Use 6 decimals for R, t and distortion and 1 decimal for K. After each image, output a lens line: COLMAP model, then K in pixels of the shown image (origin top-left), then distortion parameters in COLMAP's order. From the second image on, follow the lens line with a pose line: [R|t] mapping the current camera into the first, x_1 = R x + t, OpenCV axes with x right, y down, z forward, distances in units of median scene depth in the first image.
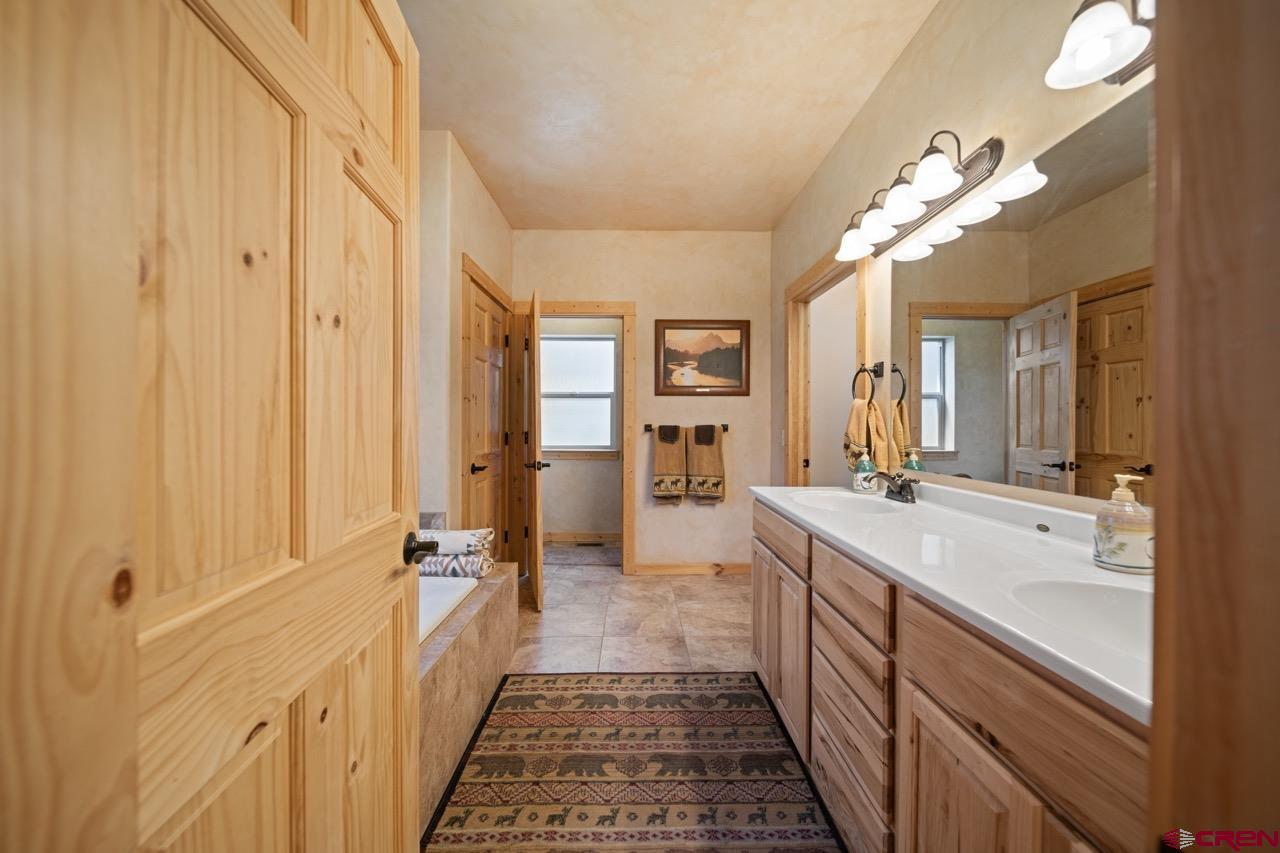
lens RADIAL K [[451.7, 0, 636.7], [0, 451.7, 424.3], [0, 0, 1]] dist [-0.000776, -0.000033]
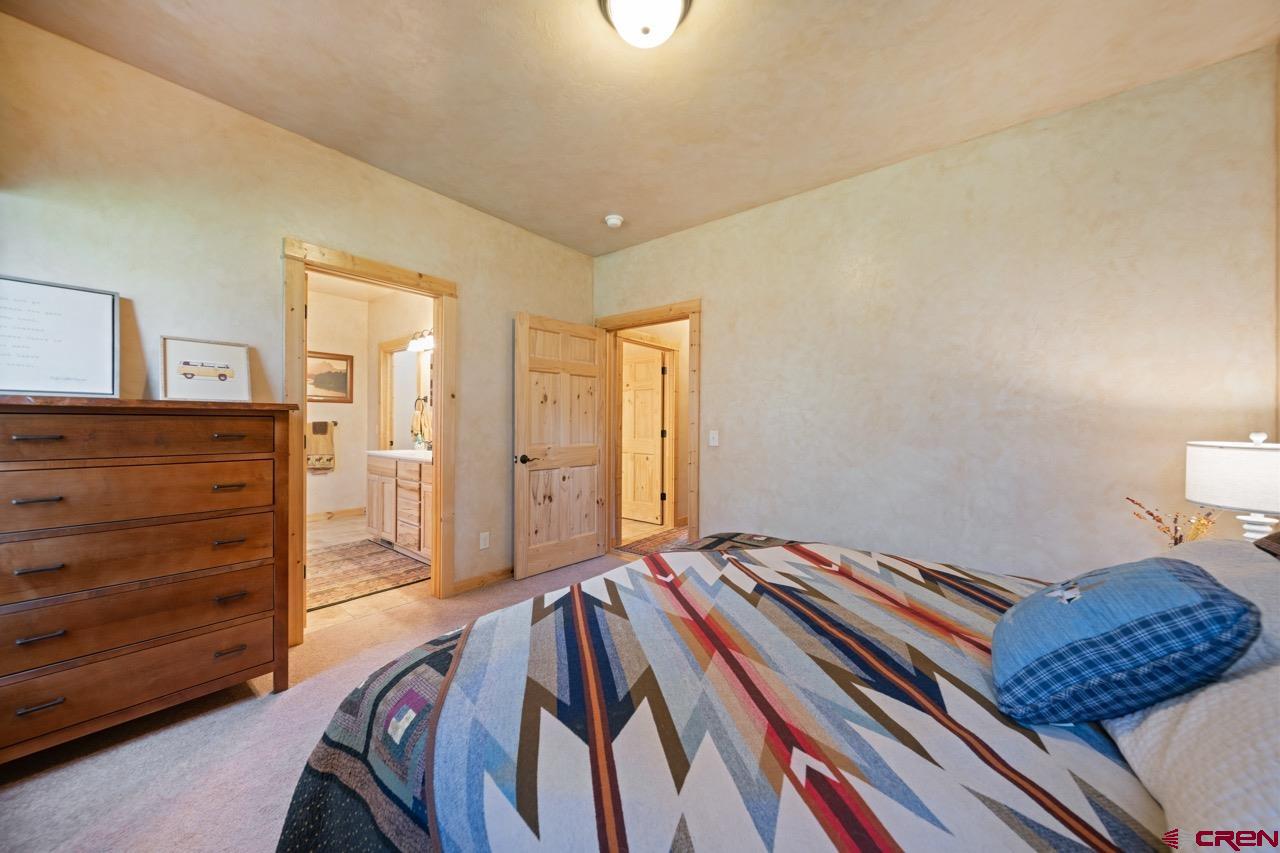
lens RADIAL K [[451.7, 0, 641.5], [0, 451.7, 421.6], [0, 0, 1]] dist [-0.000776, -0.000033]
pose [[0.634915, 0.002502, 0.772578, -0.591570], [-0.004415, 0.999990, 0.000391, -0.007103], [-0.772570, -0.003659, 0.634919, -1.412281]]
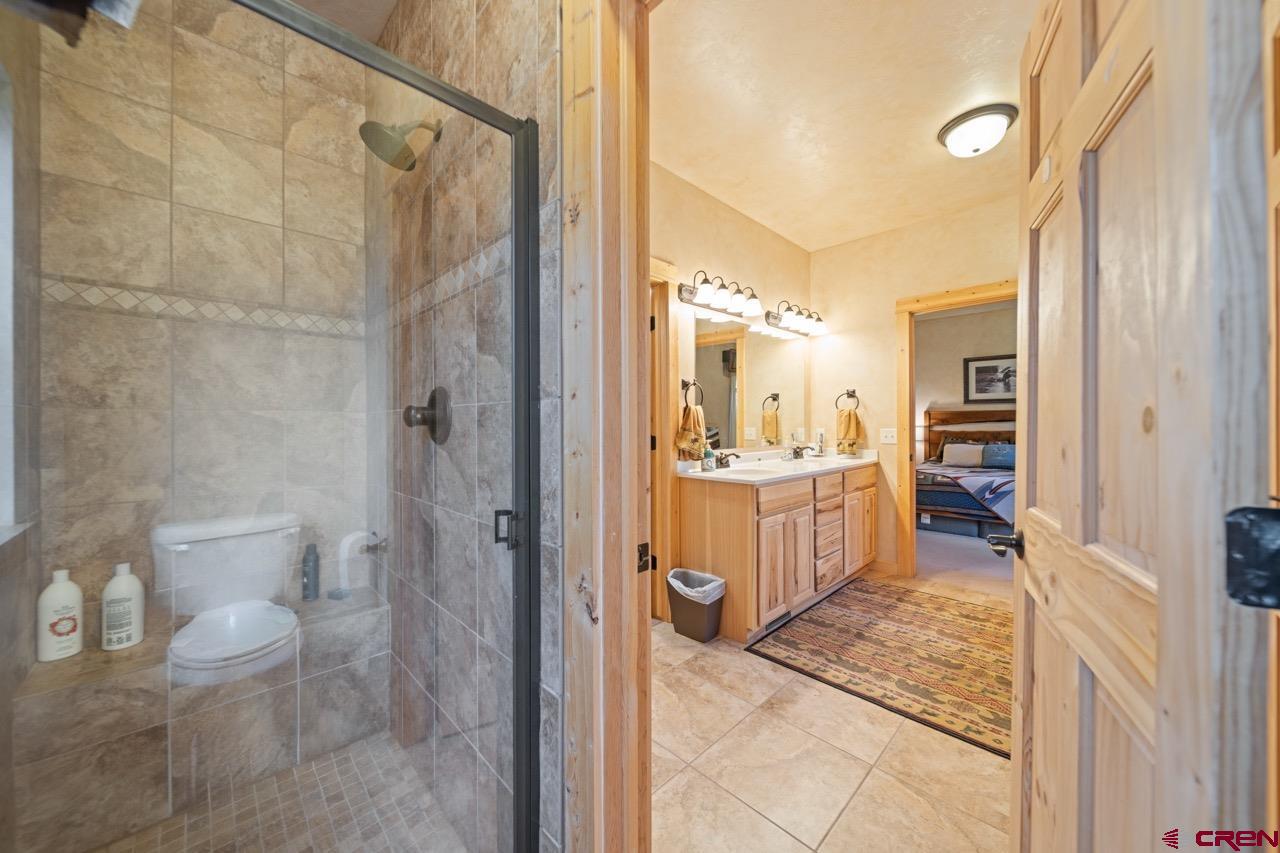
lens RADIAL K [[451.7, 0, 638.2], [0, 451.7, 422.4], [0, 0, 1]] dist [-0.000776, -0.000033]
pose [[-0.690860, -0.001695, 0.722987, -0.375071], [0.000070, 0.999997, 0.002411, -0.006724], [-0.722989, 0.001716, -0.690857, 2.082888]]
